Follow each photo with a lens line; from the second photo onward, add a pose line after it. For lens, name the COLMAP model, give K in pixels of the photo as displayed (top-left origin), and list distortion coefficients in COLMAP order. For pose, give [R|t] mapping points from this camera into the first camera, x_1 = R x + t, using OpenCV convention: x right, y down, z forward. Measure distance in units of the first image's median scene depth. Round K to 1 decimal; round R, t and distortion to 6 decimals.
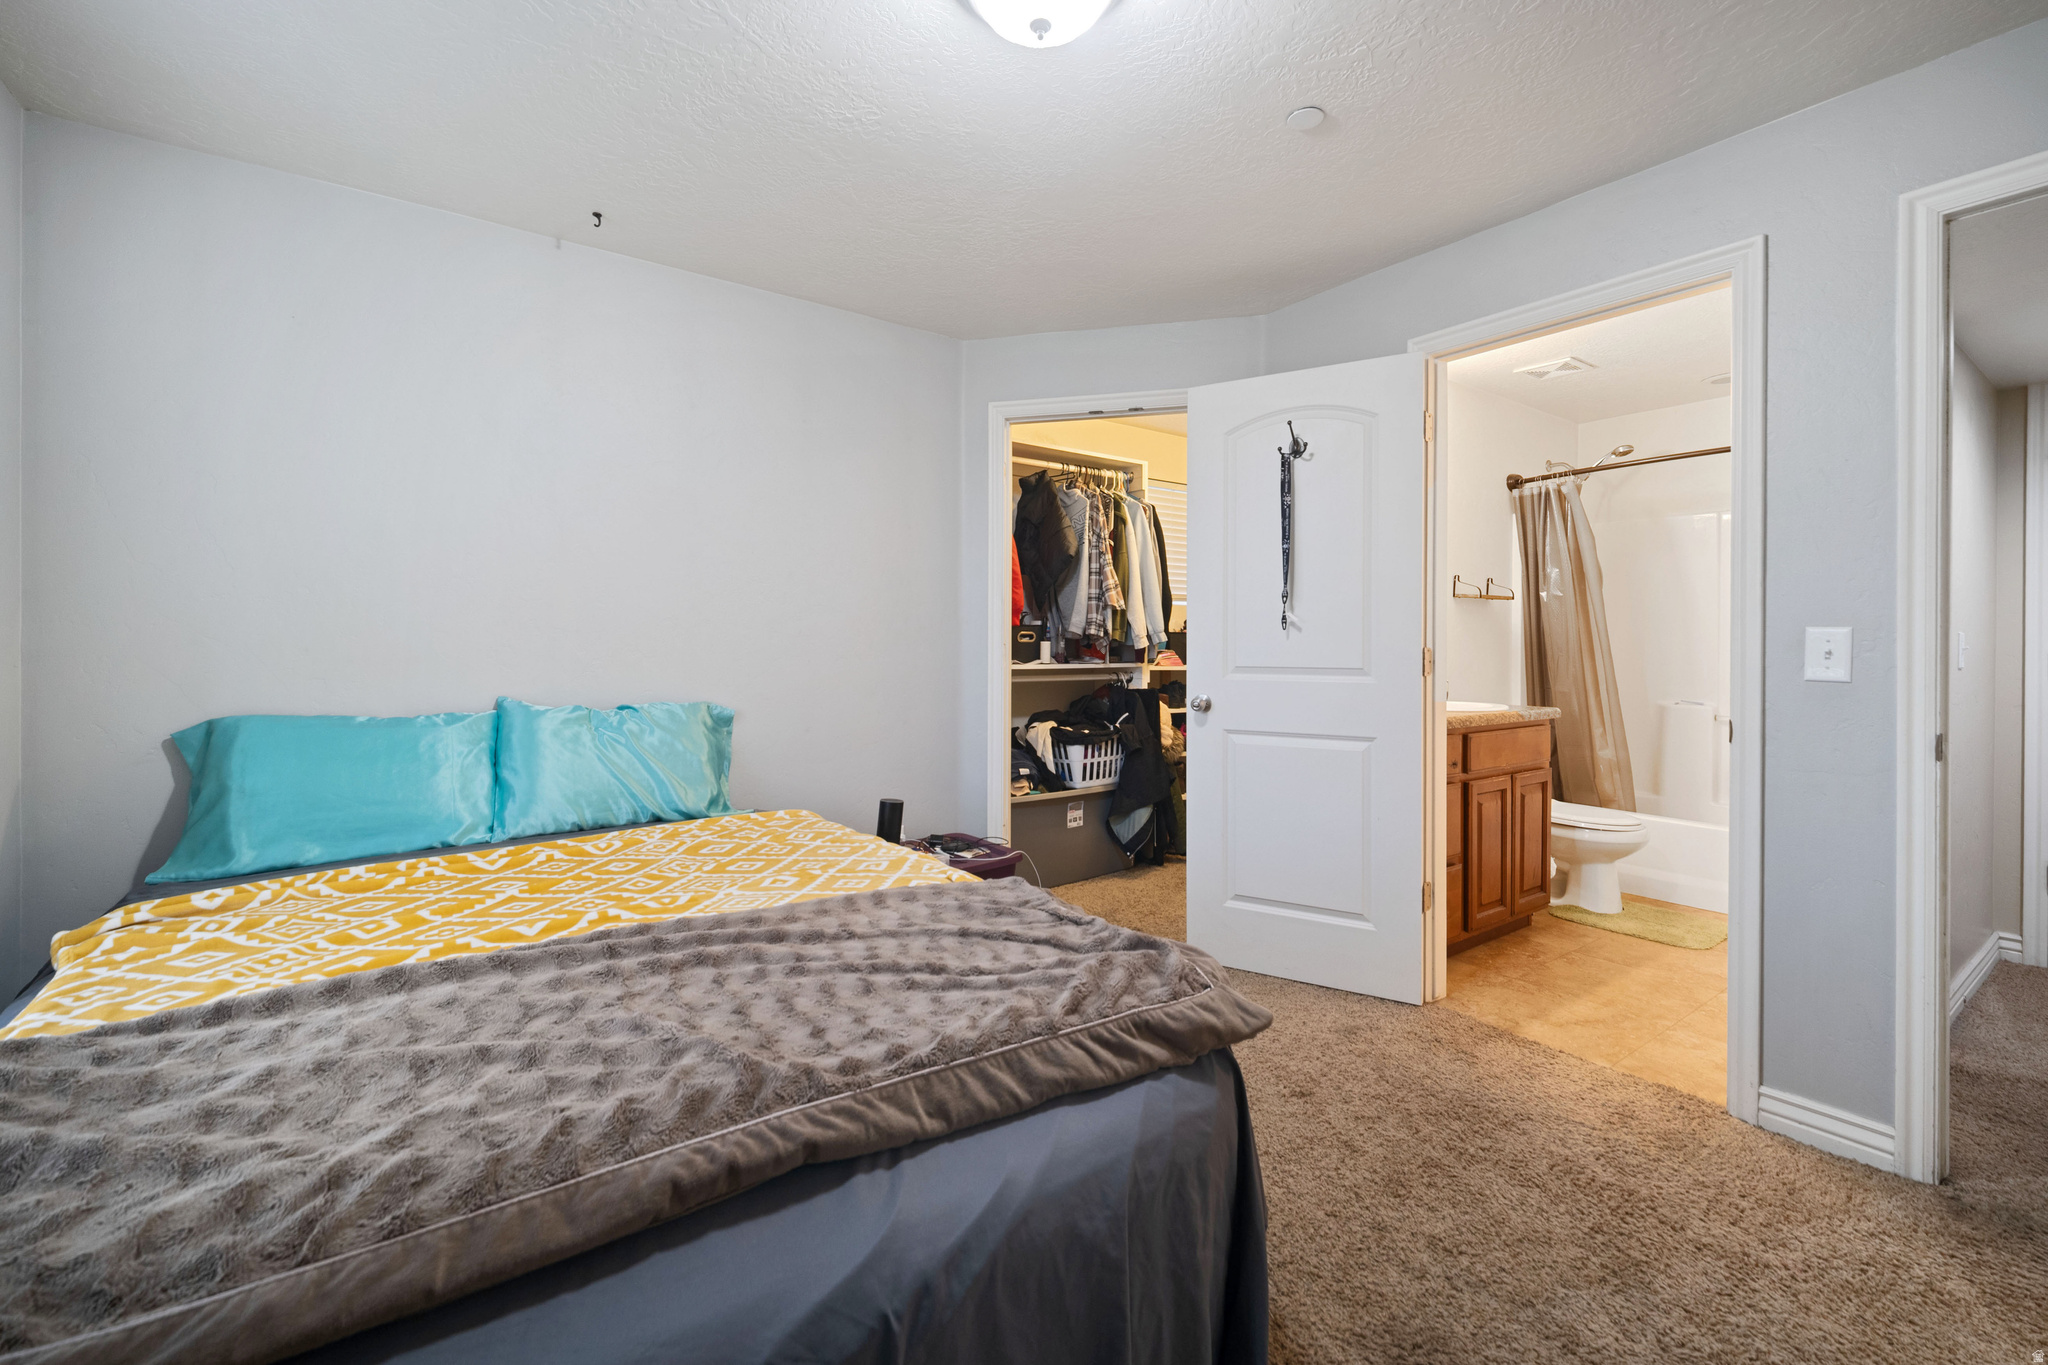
lens RADIAL K [[868.2, 0, 1024.7], [0, 868.2, 634.1], [0, 0, 1]] dist [-0.001023, -0.000190]
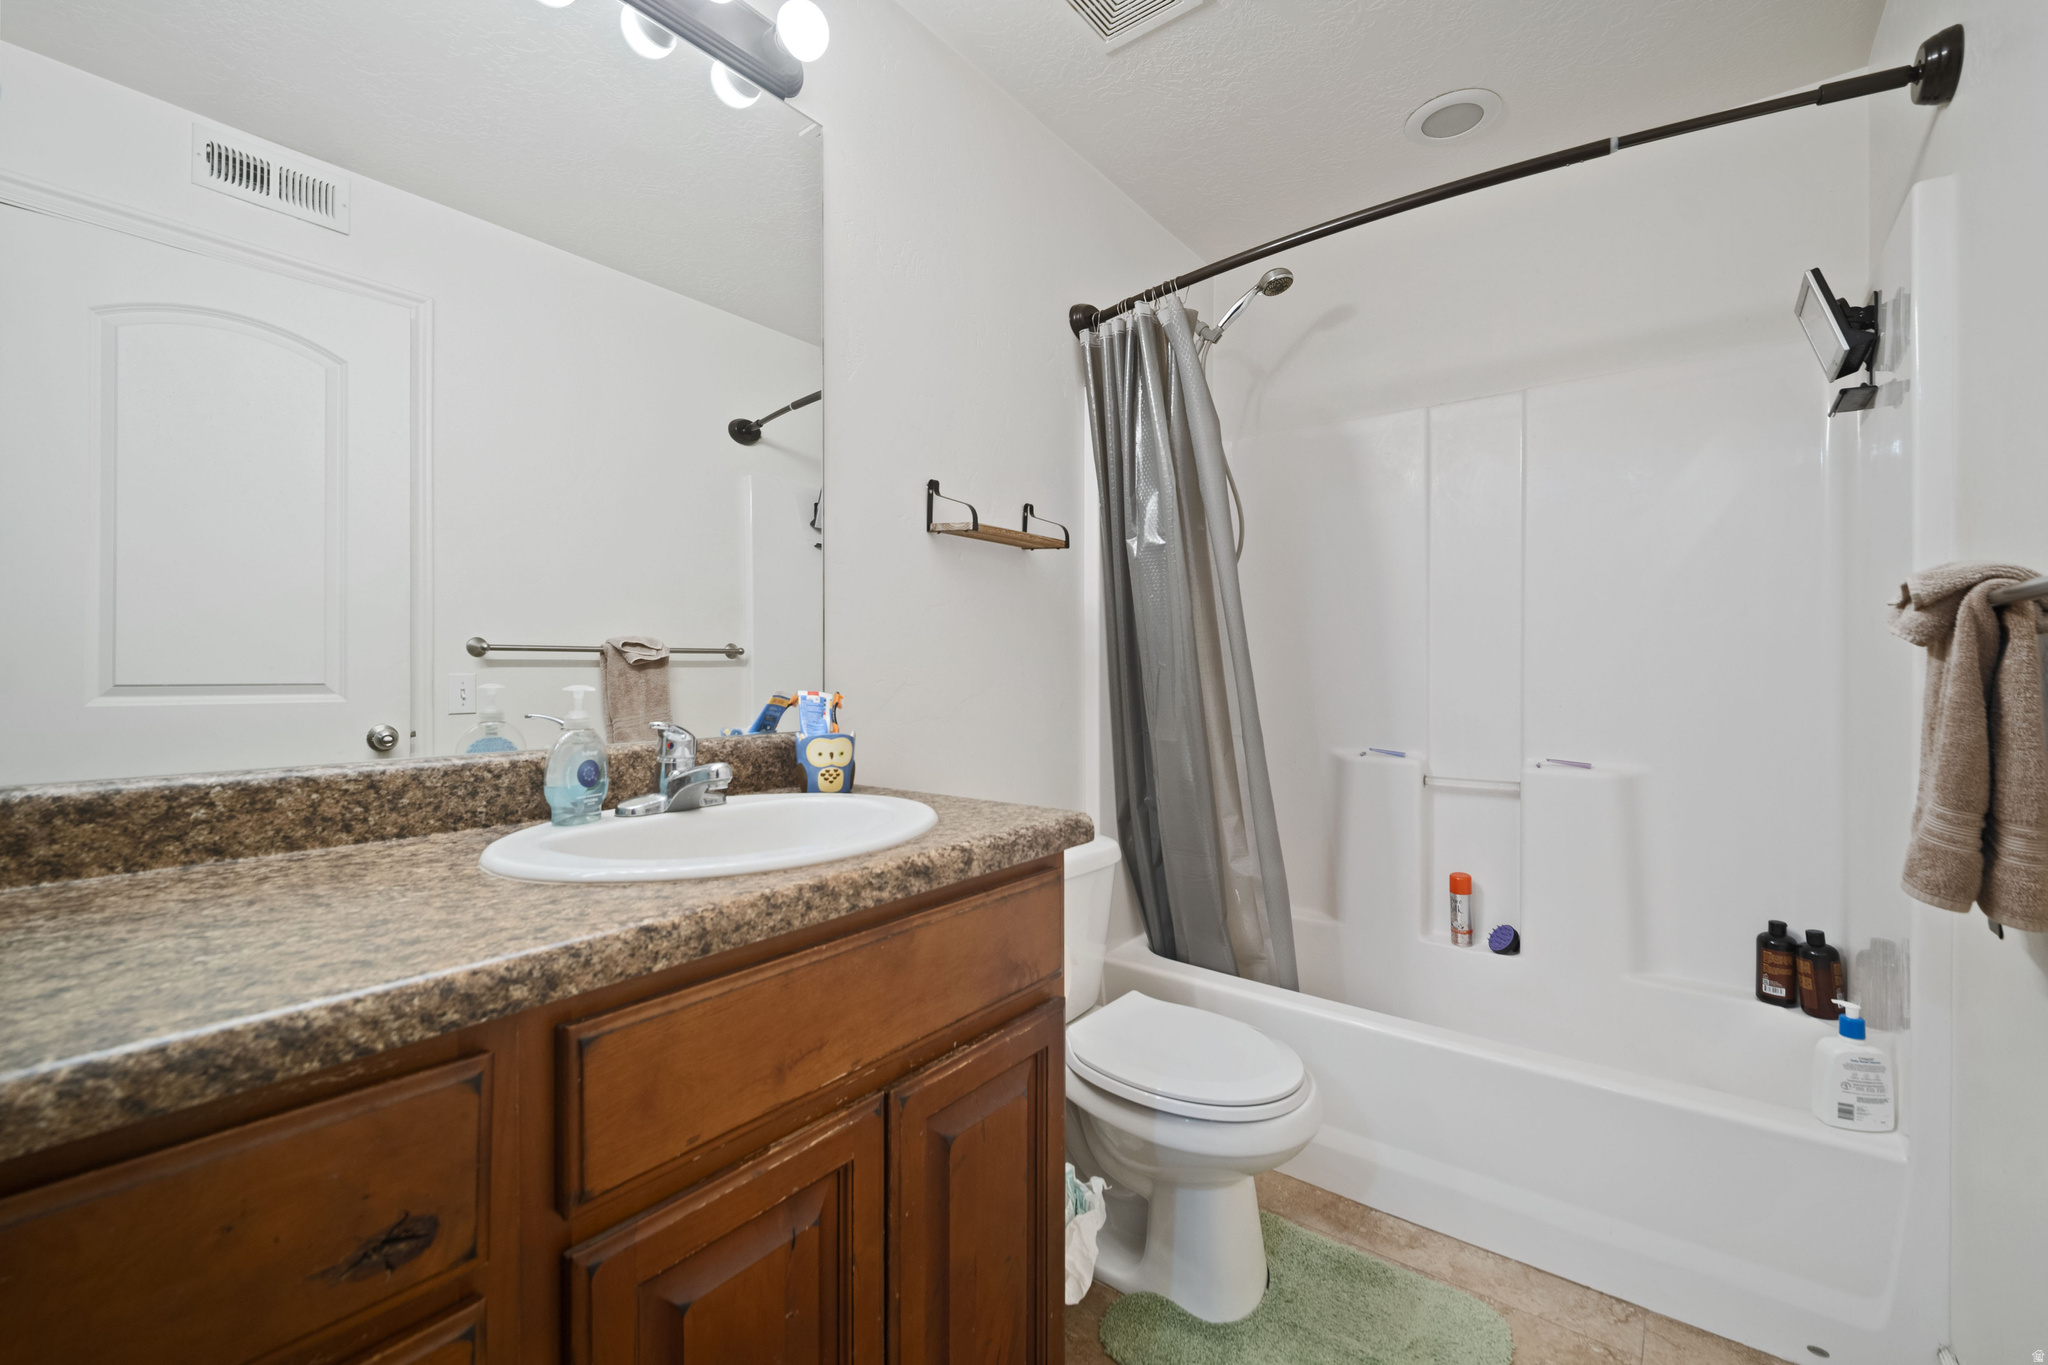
lens RADIAL K [[855.3, 0, 1026.2], [0, 855.3, 661.4], [0, 0, 1]] dist [0.000219, -0.000192]
pose [[0.957451, -0.002861, 0.288582, 0.404387], [0.004375, 0.999980, -0.004602, 0.022719], [-0.288563, 0.005669, 0.957444, 0.560167]]
